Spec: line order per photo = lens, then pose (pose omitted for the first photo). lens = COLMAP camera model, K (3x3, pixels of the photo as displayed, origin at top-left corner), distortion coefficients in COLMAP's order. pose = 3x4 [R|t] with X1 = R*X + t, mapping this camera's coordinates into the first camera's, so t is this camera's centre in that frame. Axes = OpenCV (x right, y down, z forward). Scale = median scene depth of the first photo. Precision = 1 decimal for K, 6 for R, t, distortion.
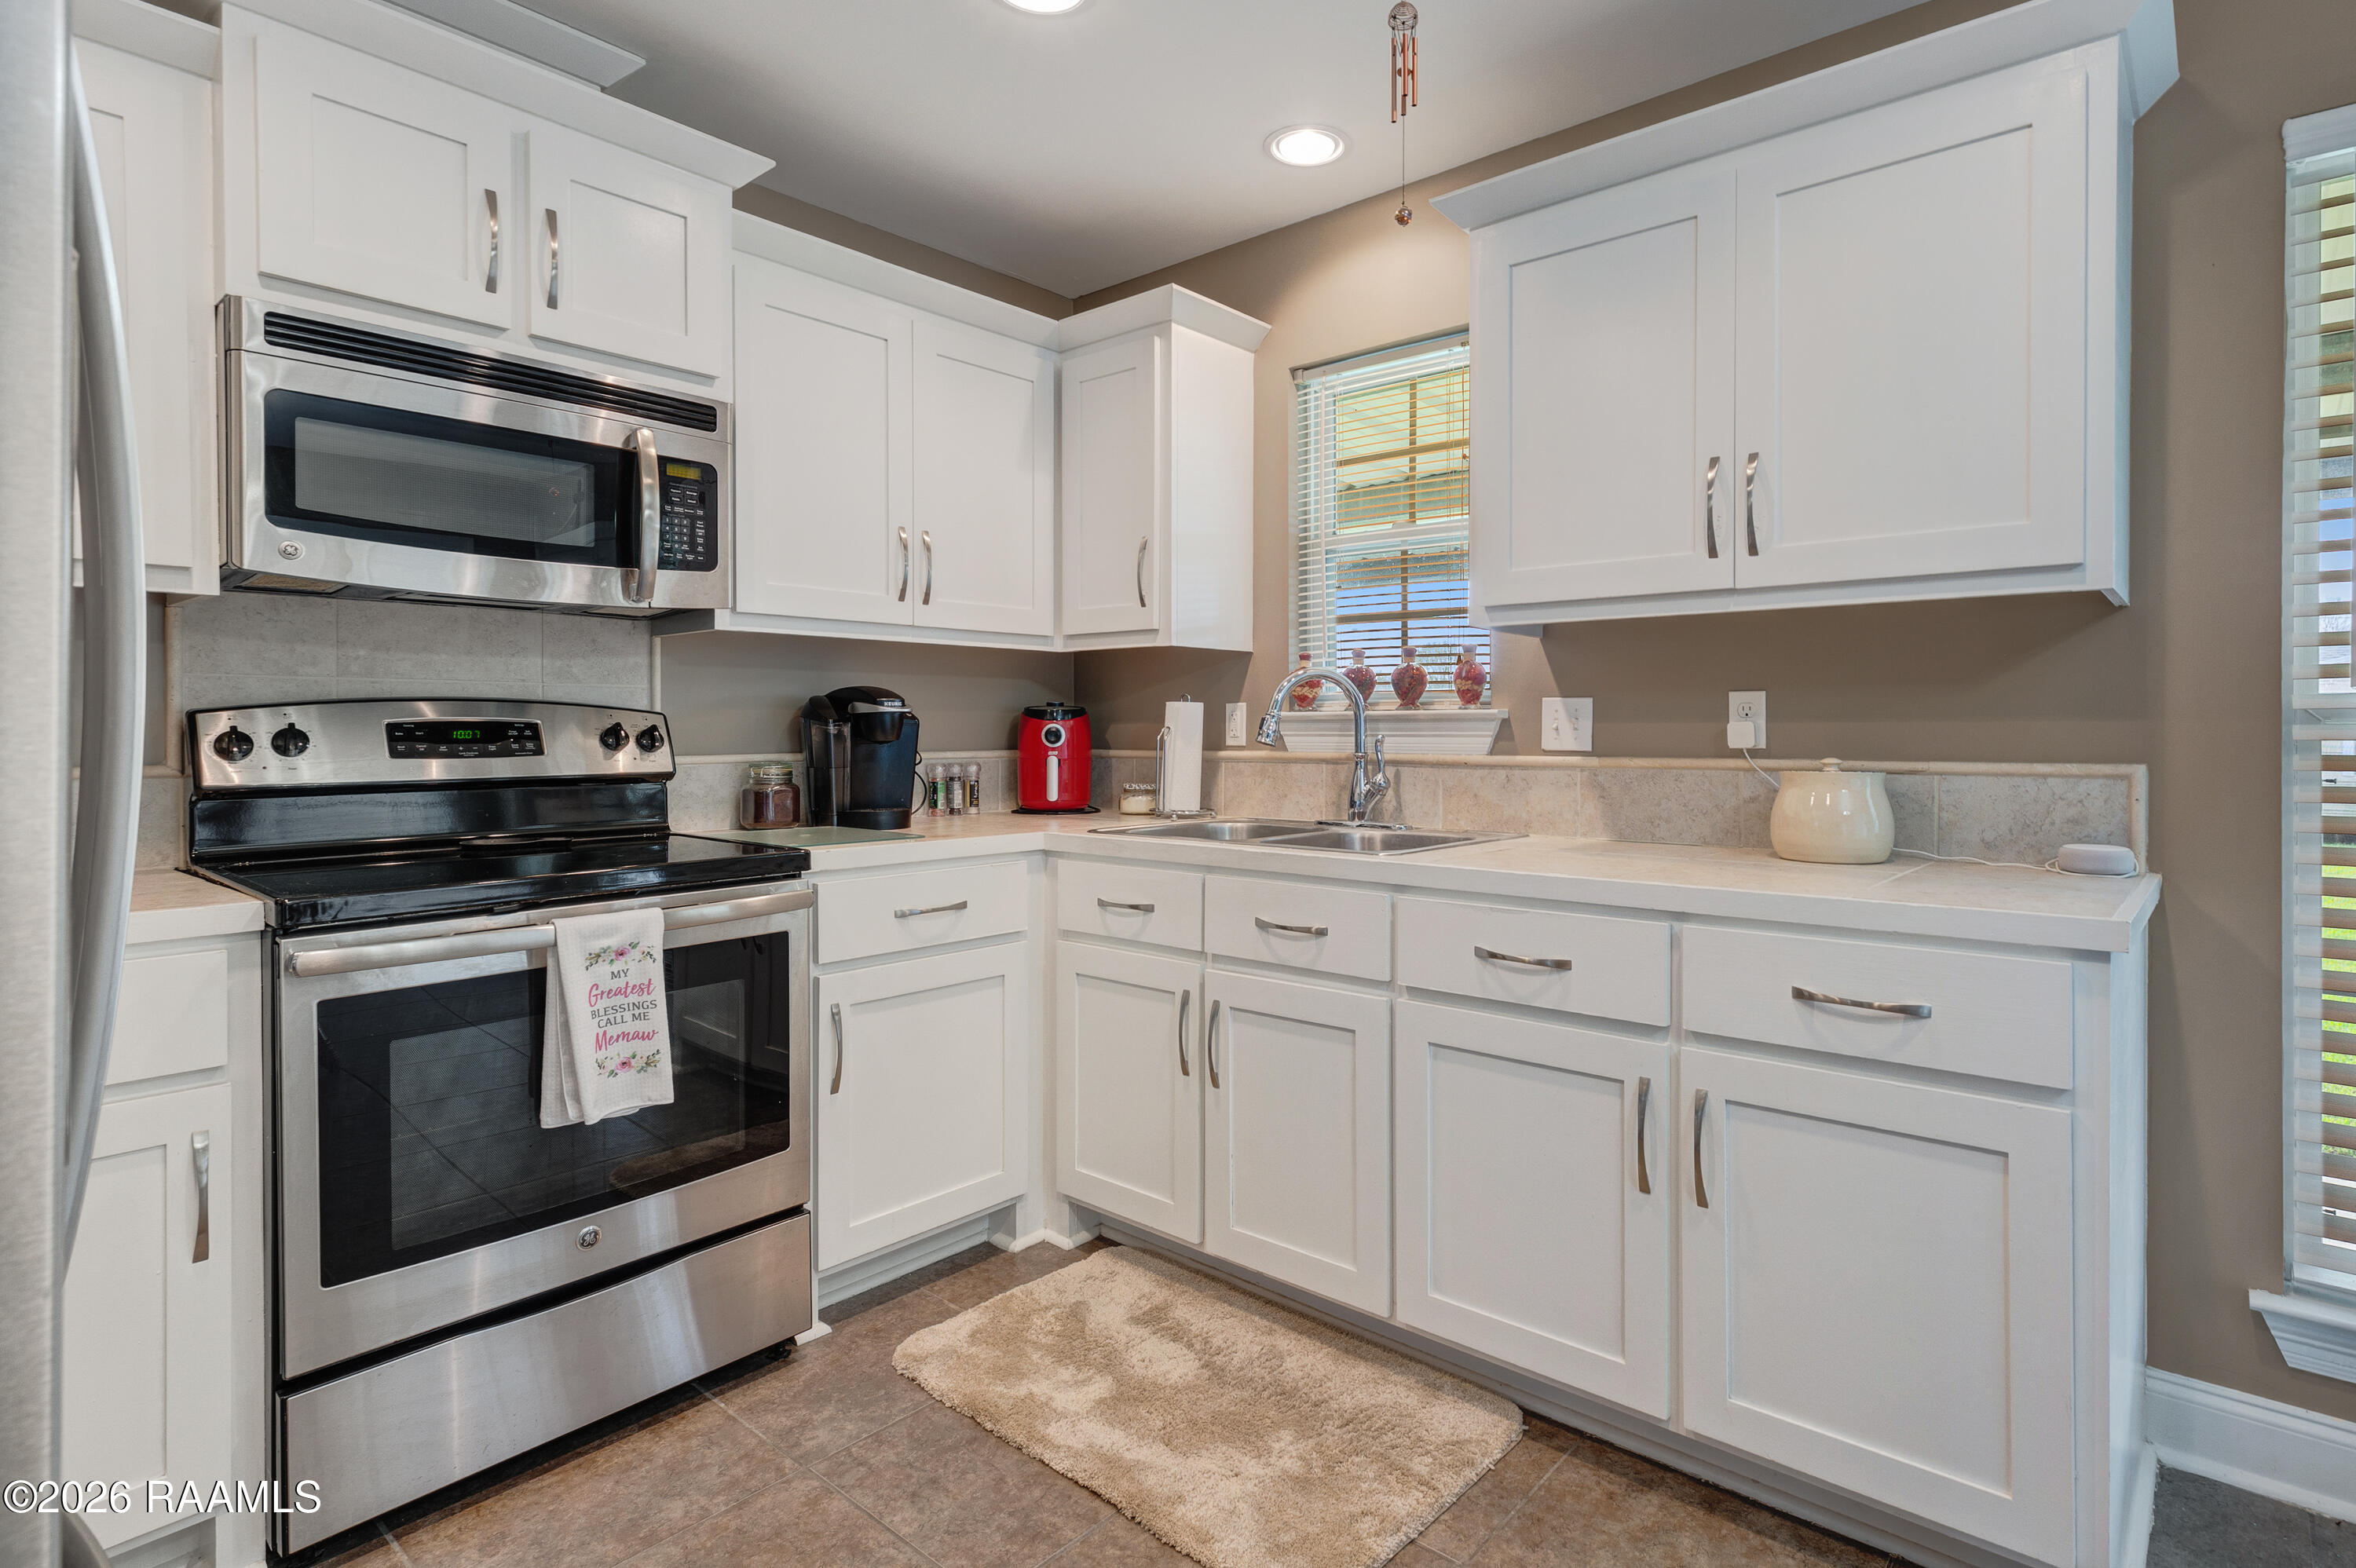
lens RADIAL K [[1194.6, 0, 1235.7], [0, 1194.6, 724.8], [0, 0, 1]] dist [0.006029, -0.000201]
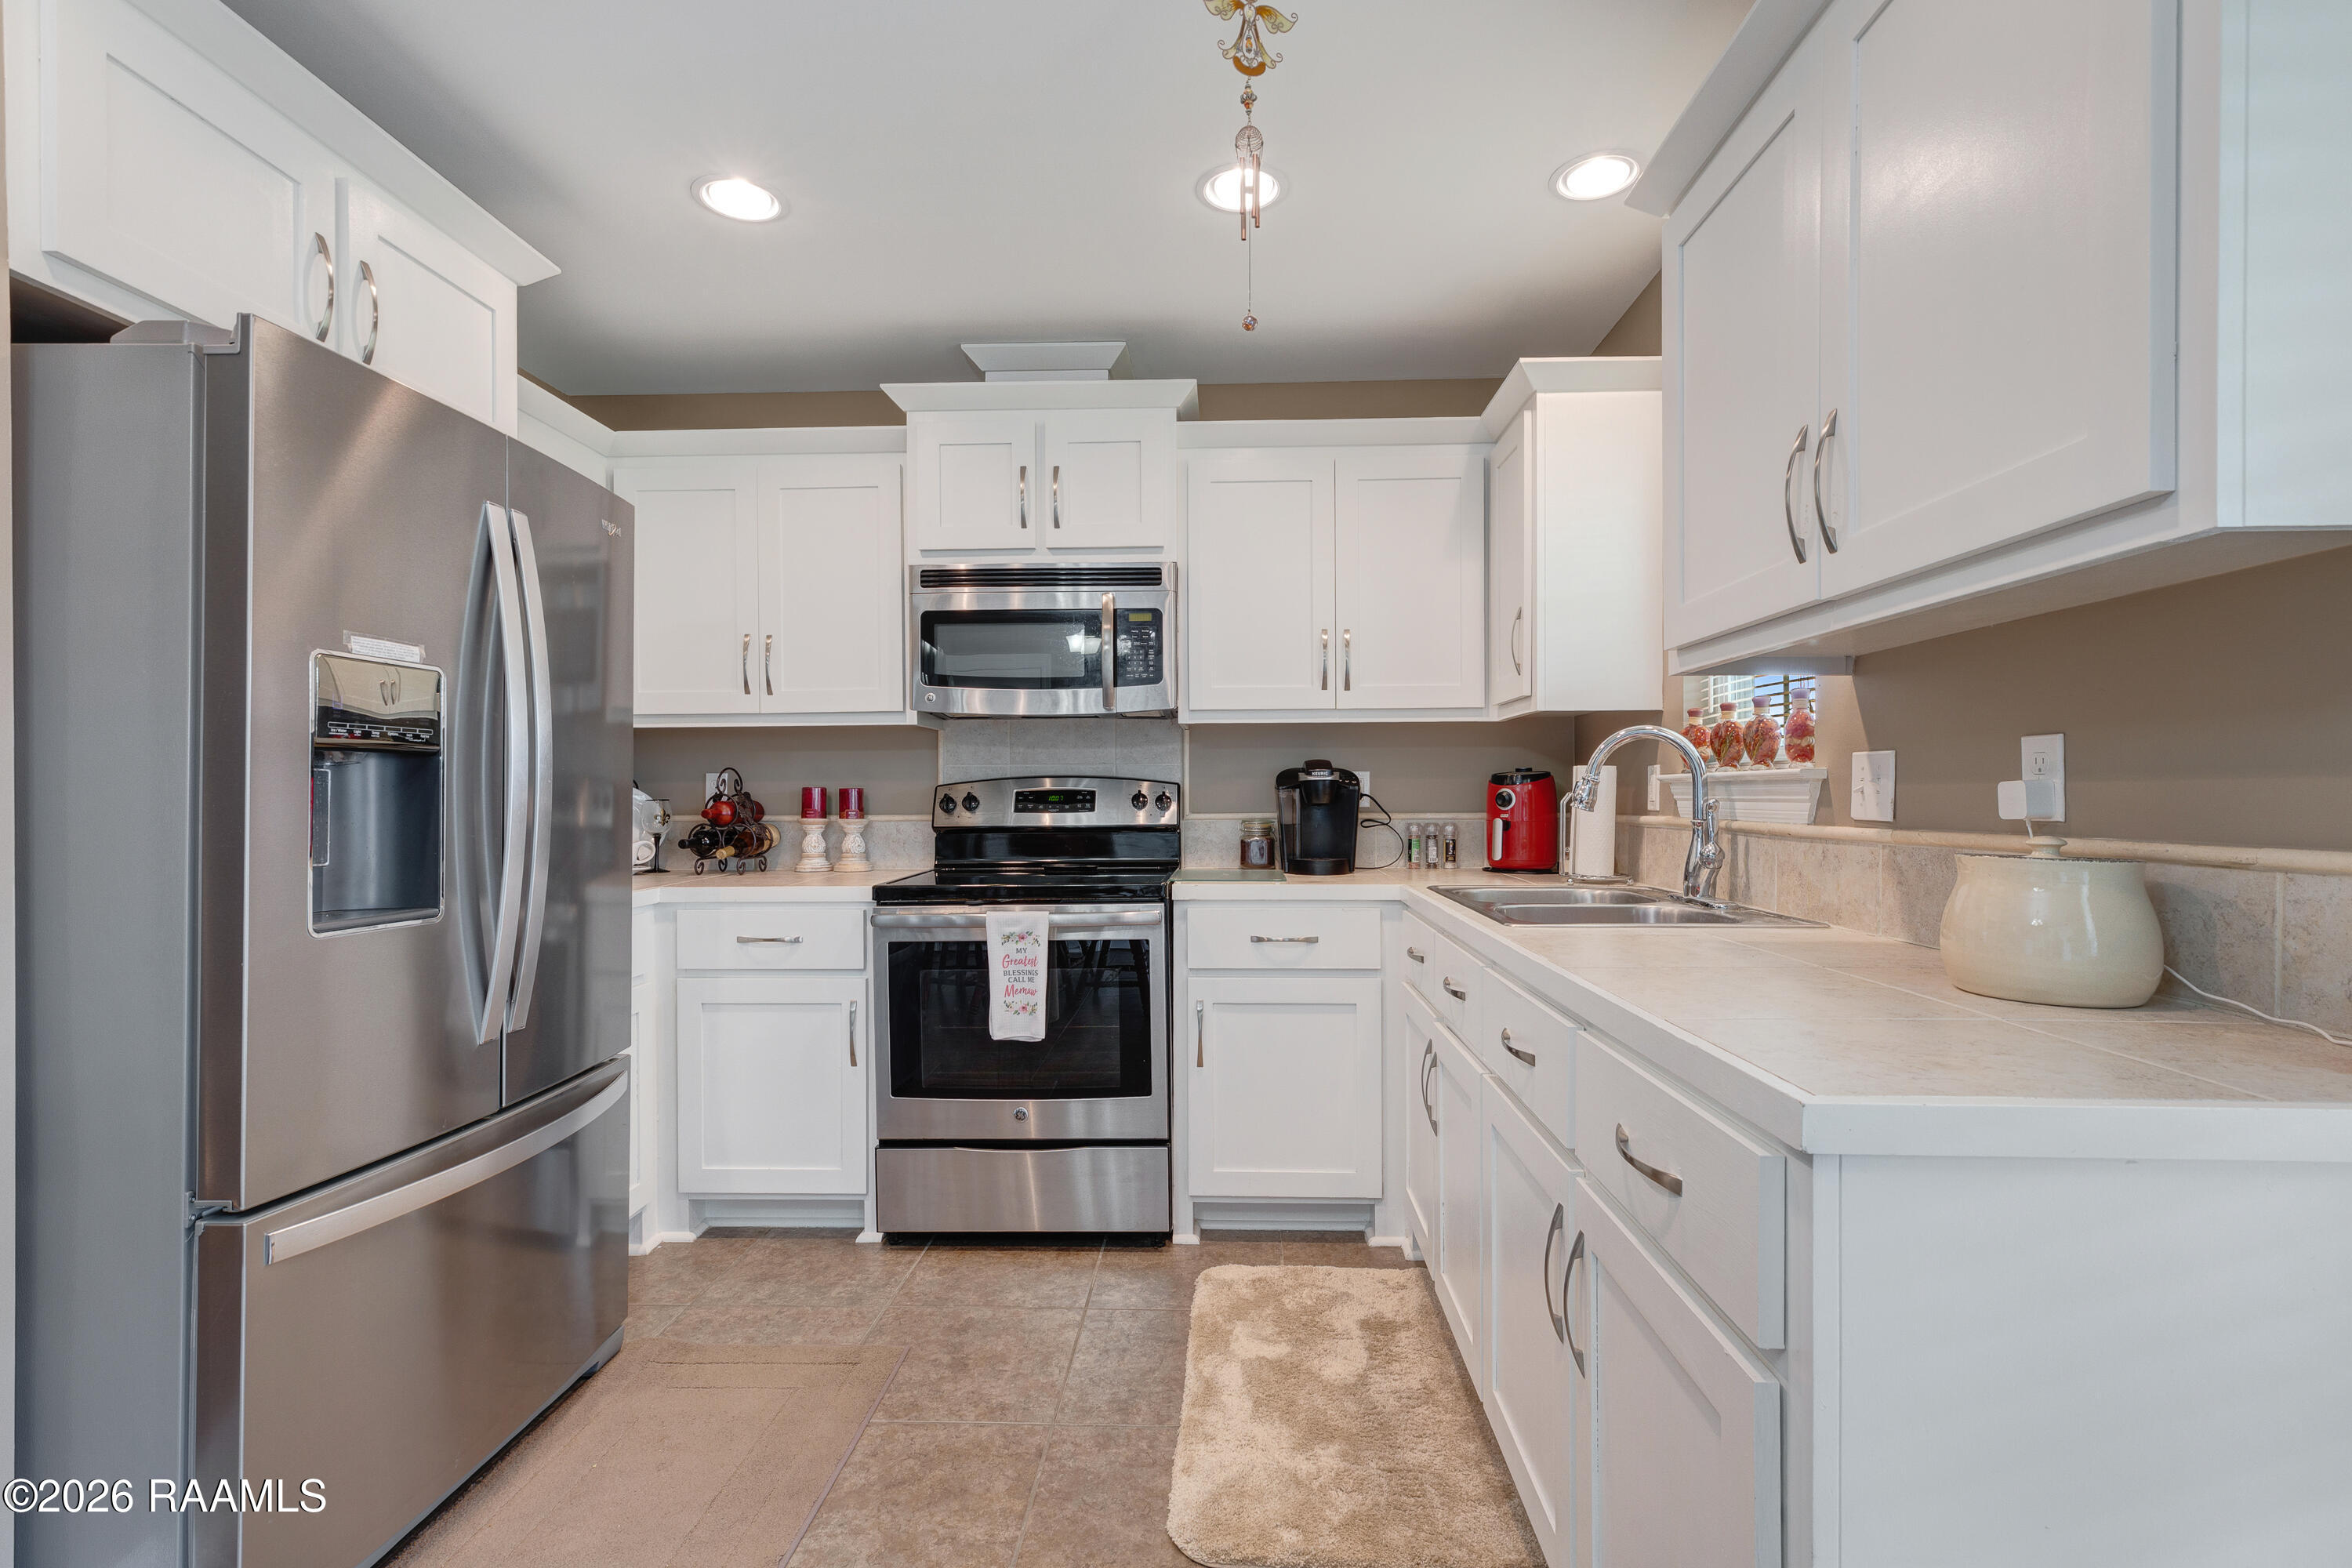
lens RADIAL K [[1086.6, 0, 1176.0], [0, 1086.6, 784.0], [0, 0, 1]] dist [-0.000137, -0.000214]
pose [[0.599558, -0.009756, -0.800272, 0.612971], [0.007142, 0.999951, -0.006840, -0.000030], [0.800299, -0.001615, 0.599598, 0.246822]]
